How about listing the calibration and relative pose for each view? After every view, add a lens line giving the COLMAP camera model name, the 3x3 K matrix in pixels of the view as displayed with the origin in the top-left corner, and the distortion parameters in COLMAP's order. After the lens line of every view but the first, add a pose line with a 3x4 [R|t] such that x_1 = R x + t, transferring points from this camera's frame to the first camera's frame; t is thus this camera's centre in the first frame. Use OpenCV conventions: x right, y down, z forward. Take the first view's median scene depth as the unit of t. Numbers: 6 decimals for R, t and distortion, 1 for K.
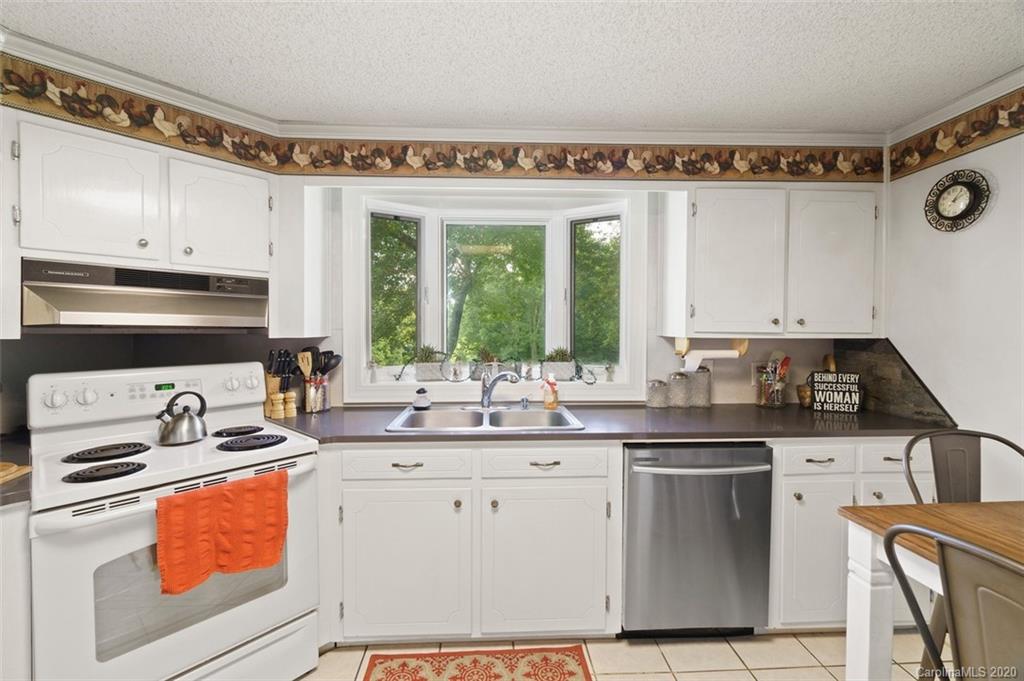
lens RADIAL K [[435.4, 0, 513.3], [0, 435.4, 336.2], [0, 0, 1]] dist [-0.003757, 0.000412]
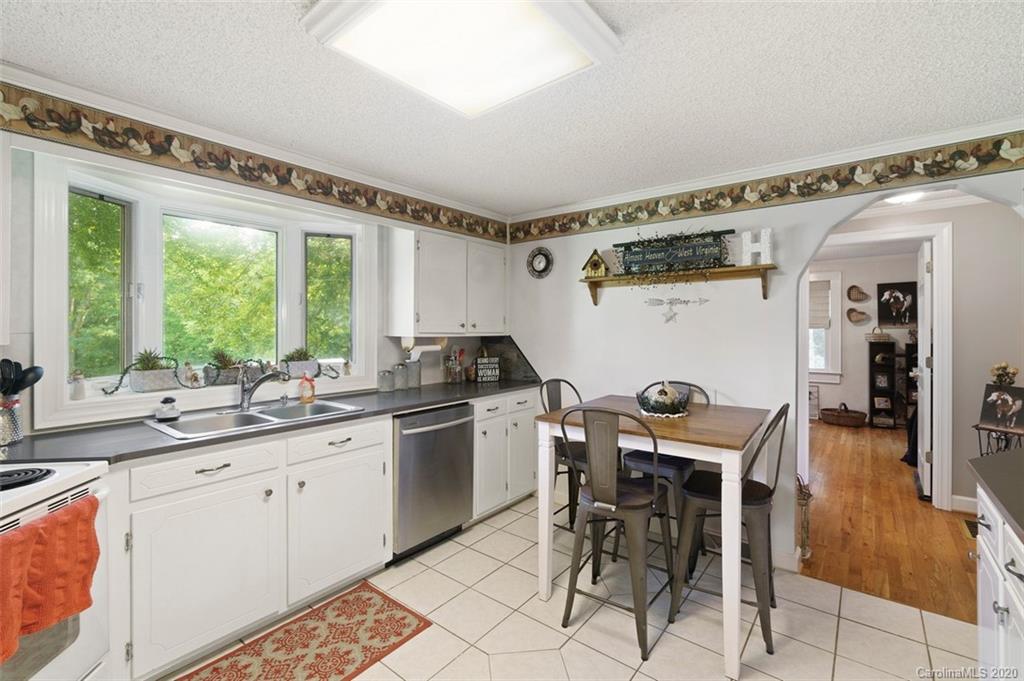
lens RADIAL K [[450.3, 0, 508.7], [0, 450.3, 330.1], [0, 0, 1]] dist [-0.001180, 0.000183]
pose [[0.656462, -0.004087, 0.754348, -0.492702], [0.016591, 0.999822, -0.009022, -0.000330], [-0.754177, 0.018438, 0.656412, -0.165199]]
